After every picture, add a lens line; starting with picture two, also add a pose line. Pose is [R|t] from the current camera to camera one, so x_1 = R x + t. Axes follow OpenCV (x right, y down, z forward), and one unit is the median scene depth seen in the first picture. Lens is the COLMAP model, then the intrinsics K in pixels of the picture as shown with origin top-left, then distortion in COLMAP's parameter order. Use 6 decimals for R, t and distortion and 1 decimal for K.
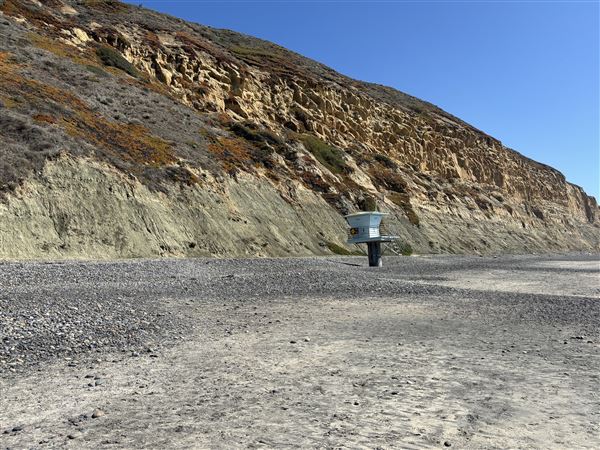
lens RADIAL K [[550.9, 0, 286.5], [0, 550.9, 235.8], [0, 0, 1]] dist [0.068699, -0.102029]
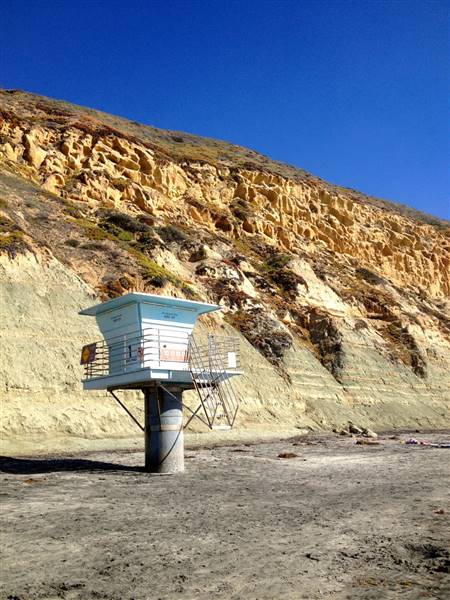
lens RADIAL K [[550.9, 0, 226.8], [0, 550.9, 301.3], [0, 0, 1]] dist [0.068699, -0.102029]
pose [[0.987032, -0.015031, -0.159821, 0.119038], [-0.010639, 0.987292, -0.158559, 0.006454], [0.160174, 0.158203, 0.974329, 0.326600]]
